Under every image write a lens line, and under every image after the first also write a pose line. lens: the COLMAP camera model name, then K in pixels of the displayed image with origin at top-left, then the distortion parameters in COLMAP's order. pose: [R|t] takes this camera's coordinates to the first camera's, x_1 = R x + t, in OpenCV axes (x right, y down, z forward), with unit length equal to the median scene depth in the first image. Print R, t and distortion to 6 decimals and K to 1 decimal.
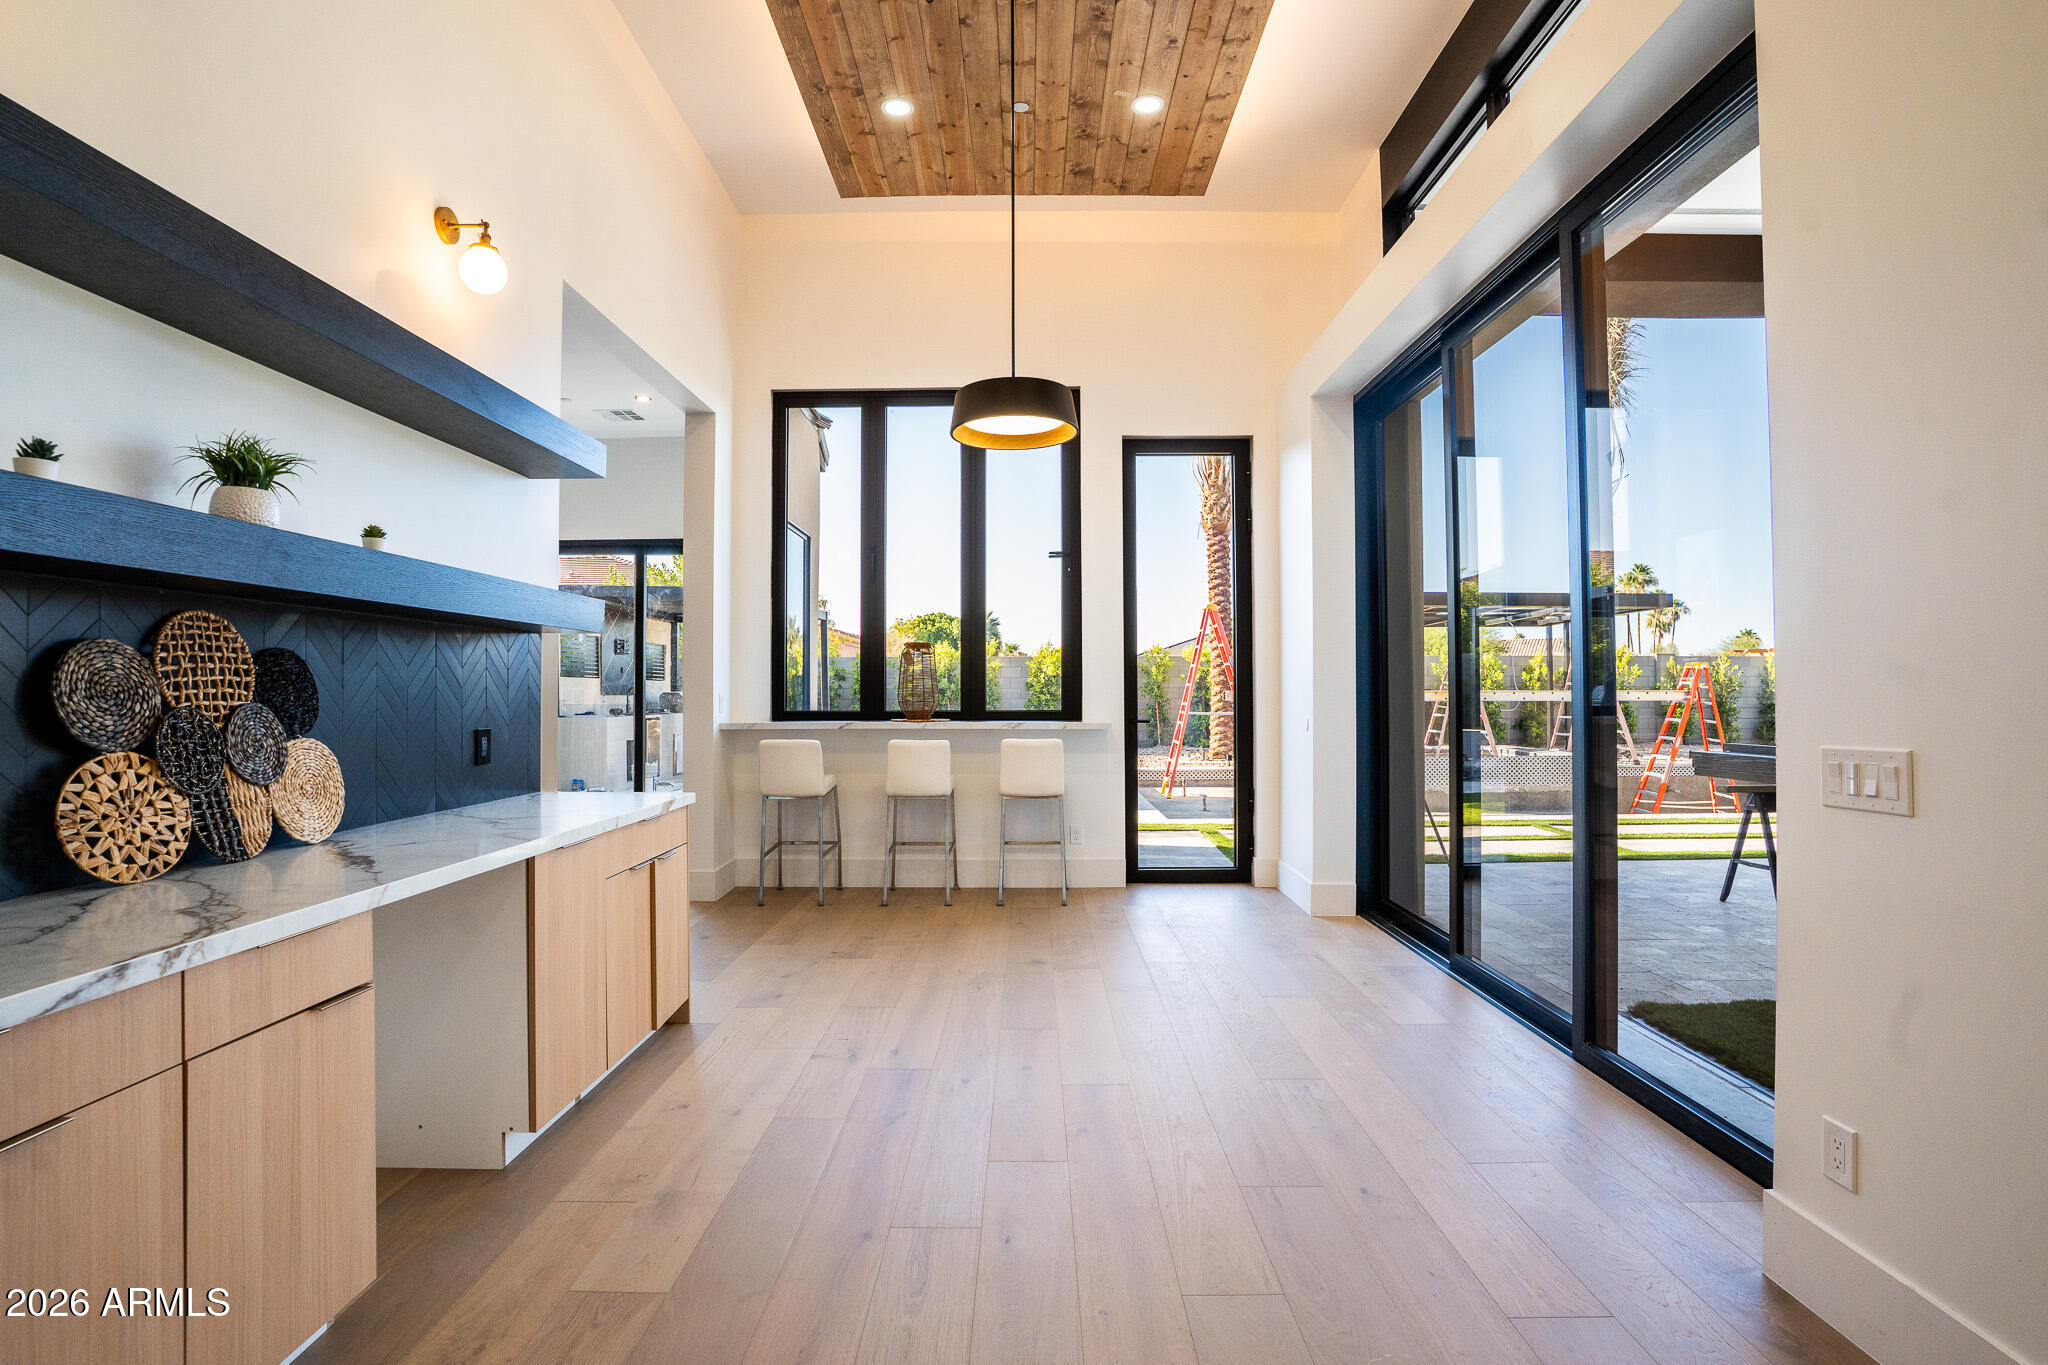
lens RADIAL K [[1002.9, 0, 1020.3], [0, 1002.9, 679.8], [0, 0, 1]] dist [-0.080088, 0.038941]
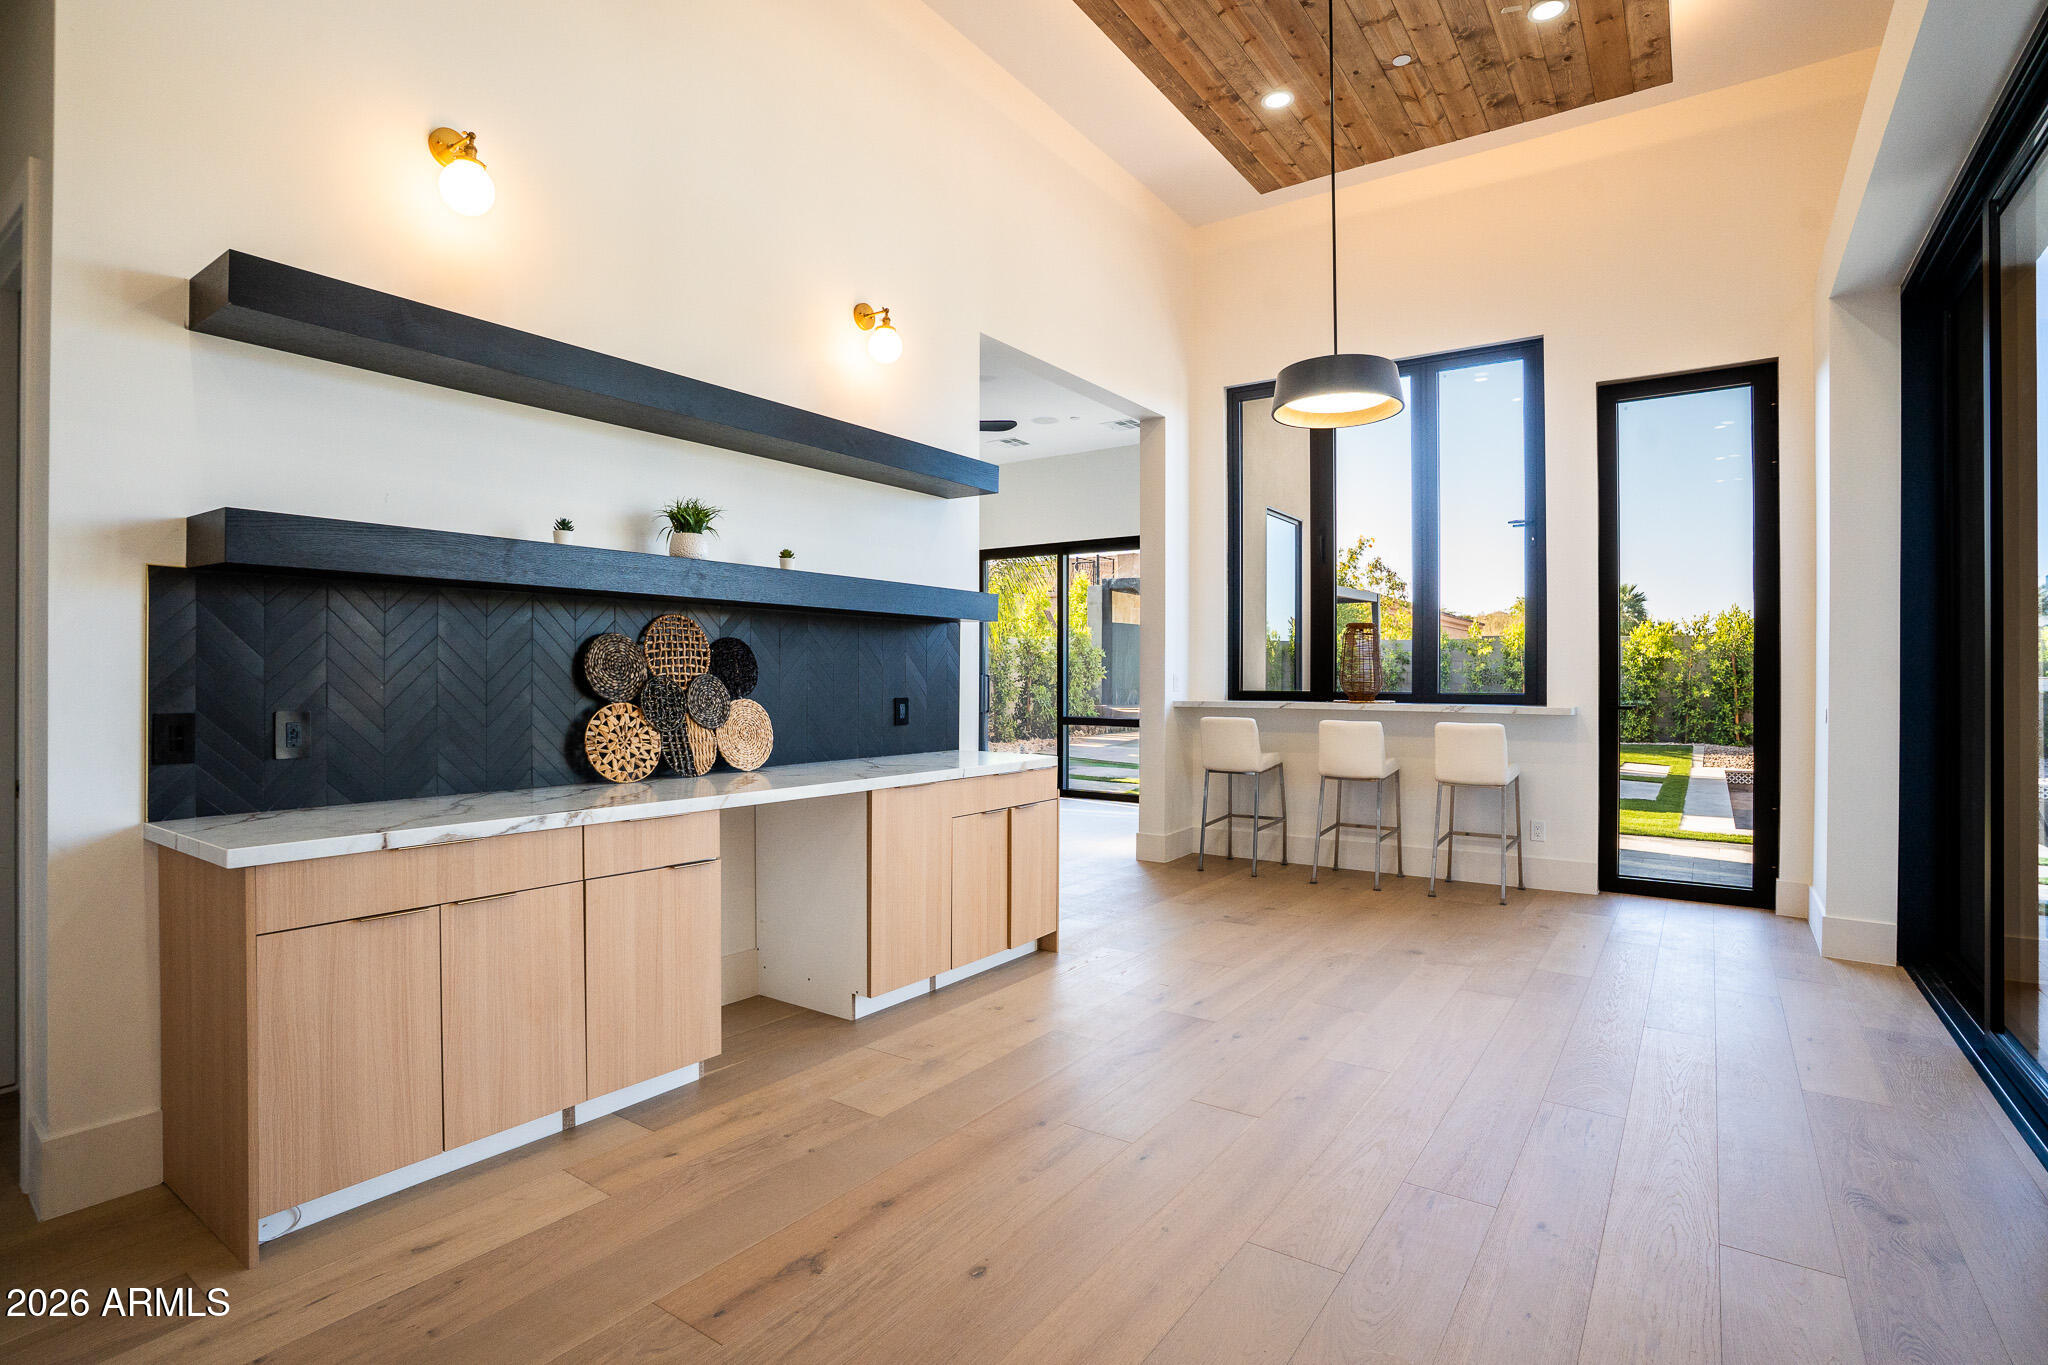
lens RADIAL K [[1002.9, 0, 1020.3], [0, 1002.9, 679.8], [0, 0, 1]] dist [-0.080088, 0.038941]
pose [[0.820292, 0.007166, -0.571900, 0.445862], [0.001418, 0.999893, 0.014563, 0.009937], [0.571943, -0.012757, 0.820194, 0.006681]]
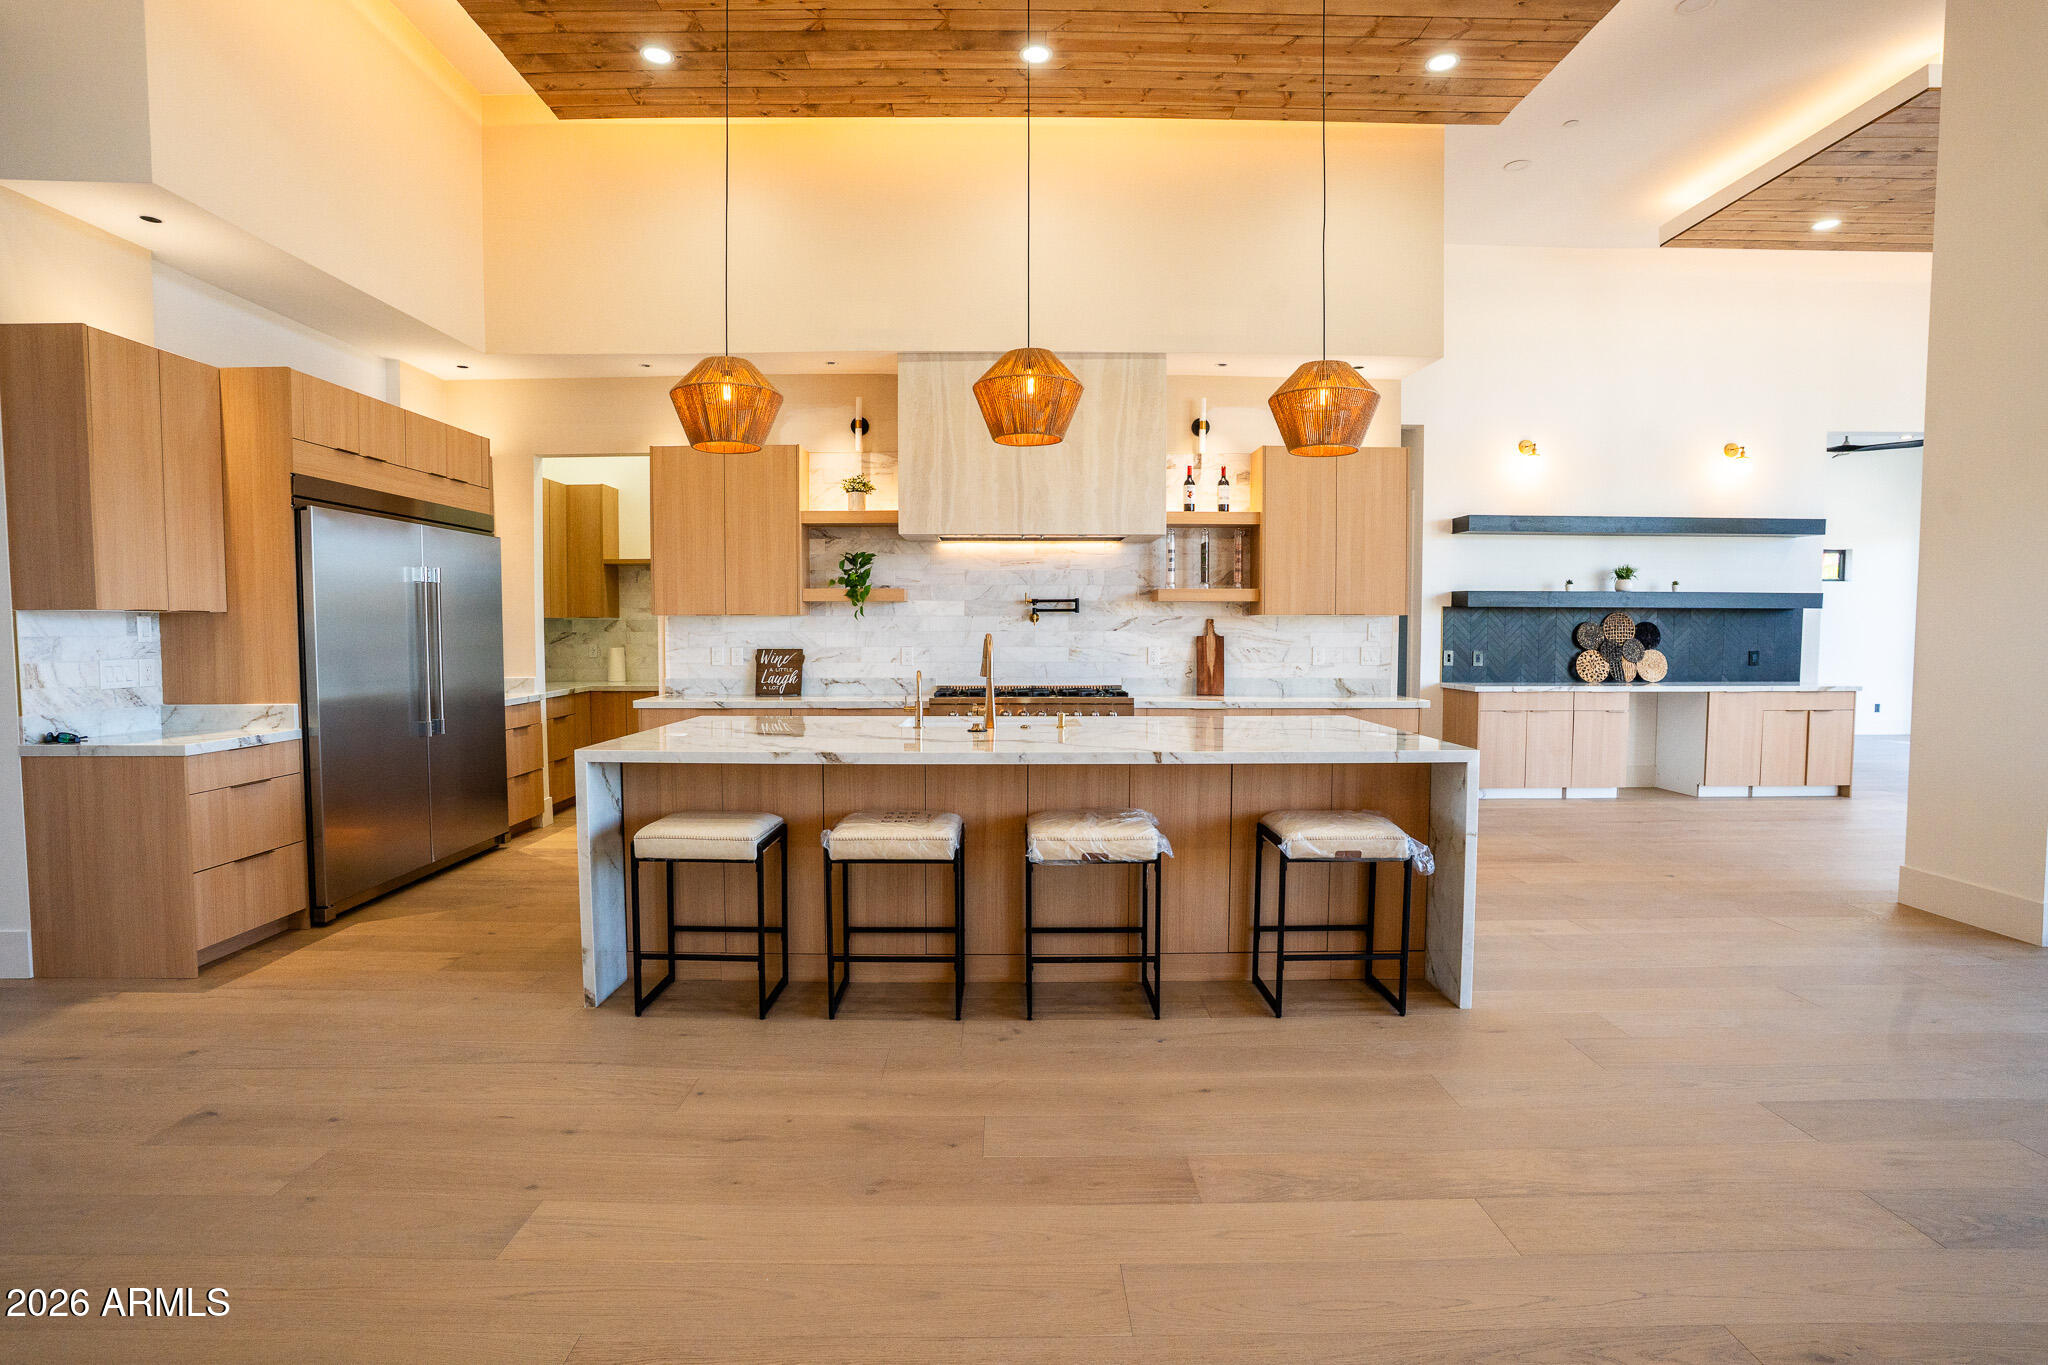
lens RADIAL K [[979.2, 0, 1016.0], [0, 979.2, 678.1], [0, 0, 1]] dist [-0.080127, 0.036865]
pose [[0.010641, 0.055093, -0.998425, 2.323240], [0.012603, 0.998394, 0.055225, -0.045603], [0.999864, -0.013171, 0.009930, -1.109736]]
